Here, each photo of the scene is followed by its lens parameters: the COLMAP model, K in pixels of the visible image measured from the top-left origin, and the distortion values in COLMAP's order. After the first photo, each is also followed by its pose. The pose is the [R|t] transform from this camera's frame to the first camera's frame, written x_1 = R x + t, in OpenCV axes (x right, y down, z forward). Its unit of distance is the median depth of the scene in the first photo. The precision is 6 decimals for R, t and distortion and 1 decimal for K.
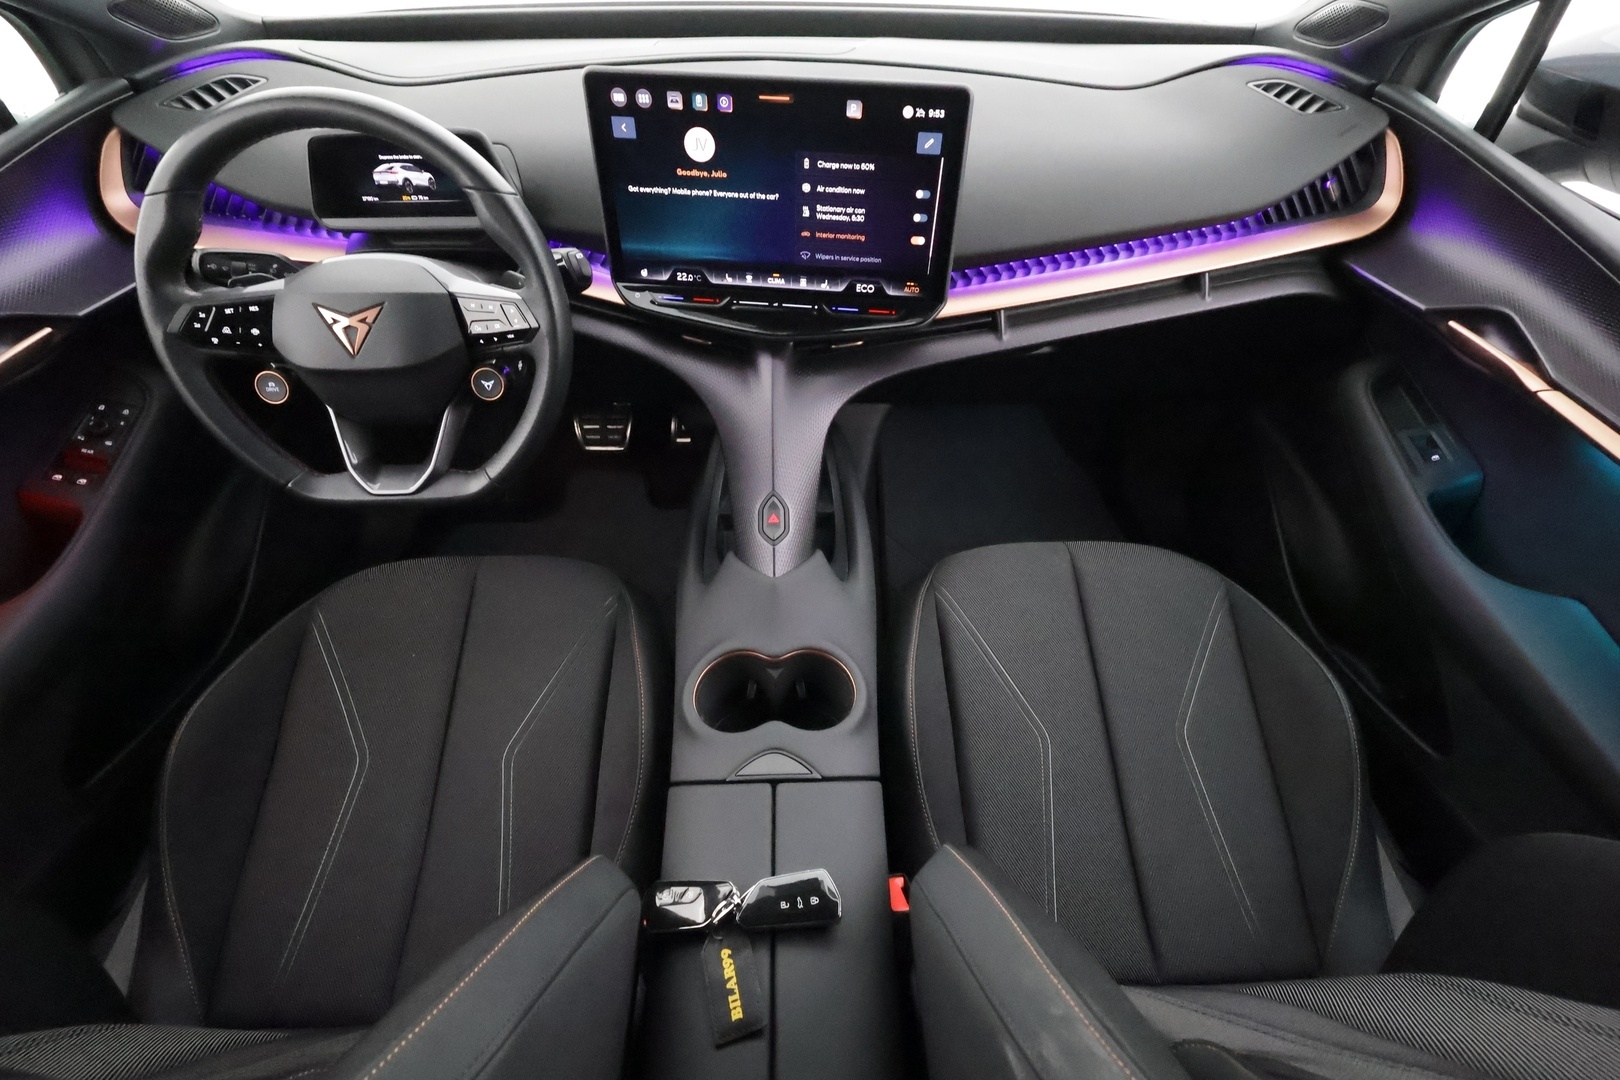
lens RADIAL K [[732.7, 0, 809.2], [0, 732.7, 531.9], [0, 0, 1]] dist [-0.003879, -0.000002]
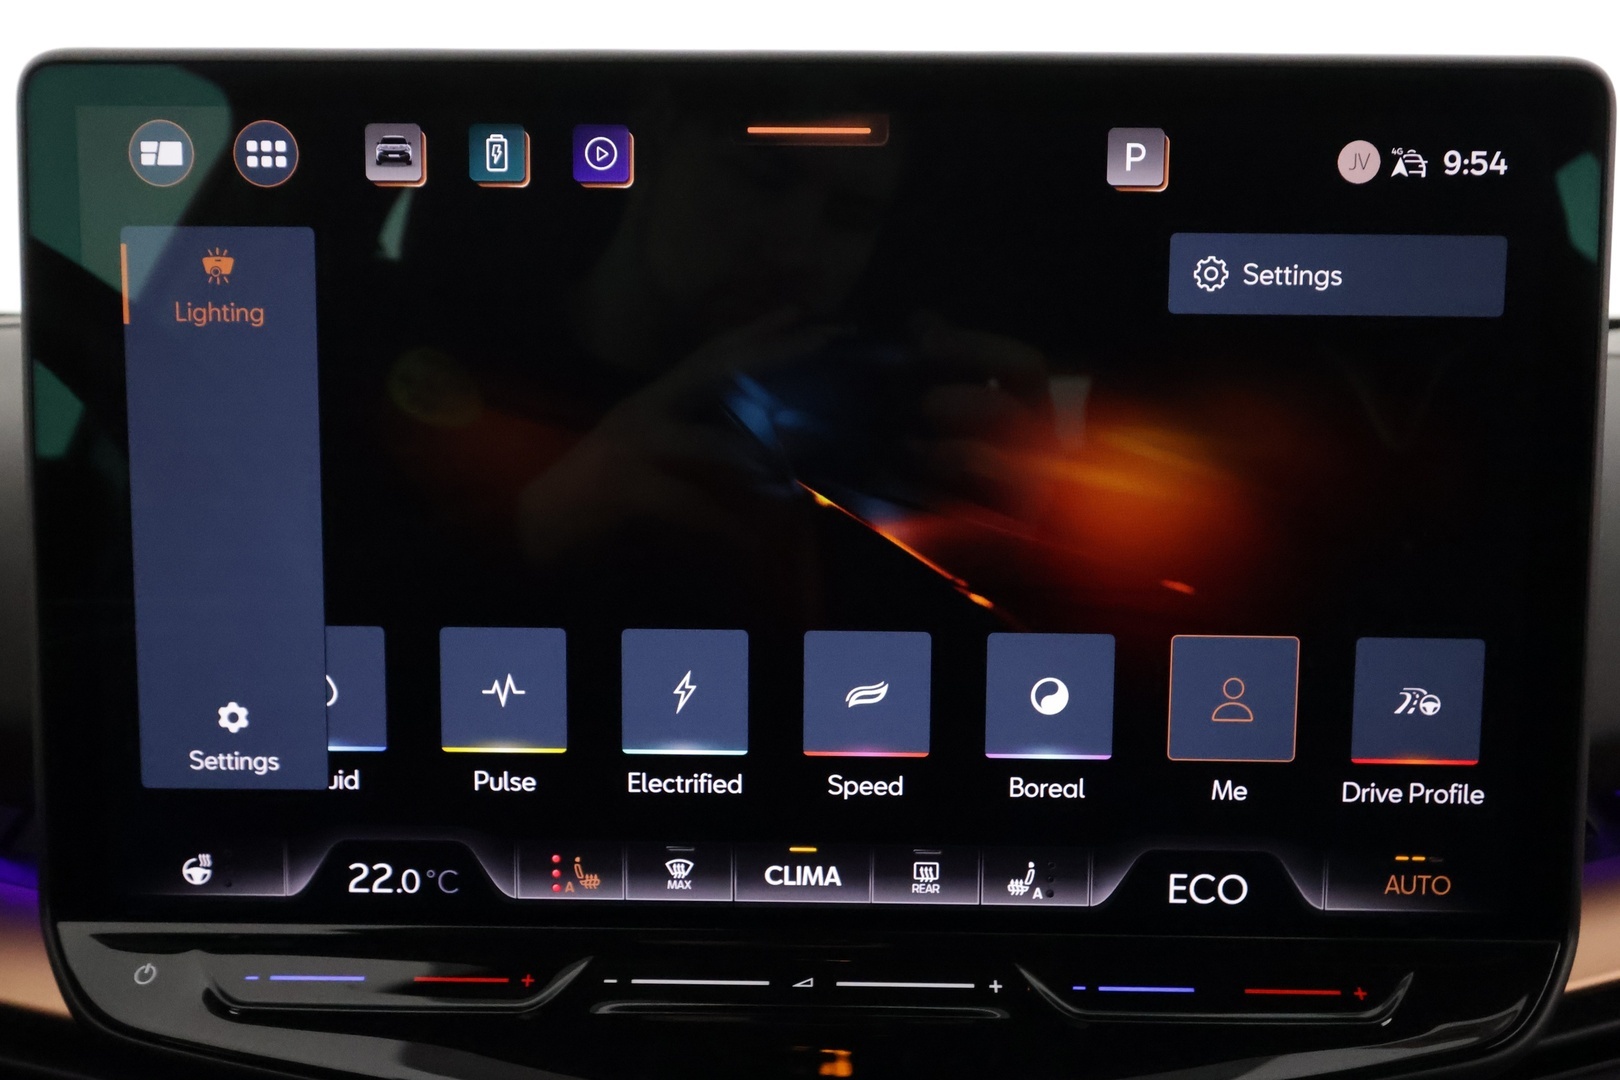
lens RADIAL K [[1249.2, 0, 795.6], [0, 1249.2, 544.2], [0, 0, 1]] dist [-0.004906, -0.001876]
pose [[0.995542, -0.019636, 0.092248, -0.080065], [0.070602, 0.803674, -0.590867, -0.200684], [-0.062535, 0.594746, 0.801478, 0.638442]]
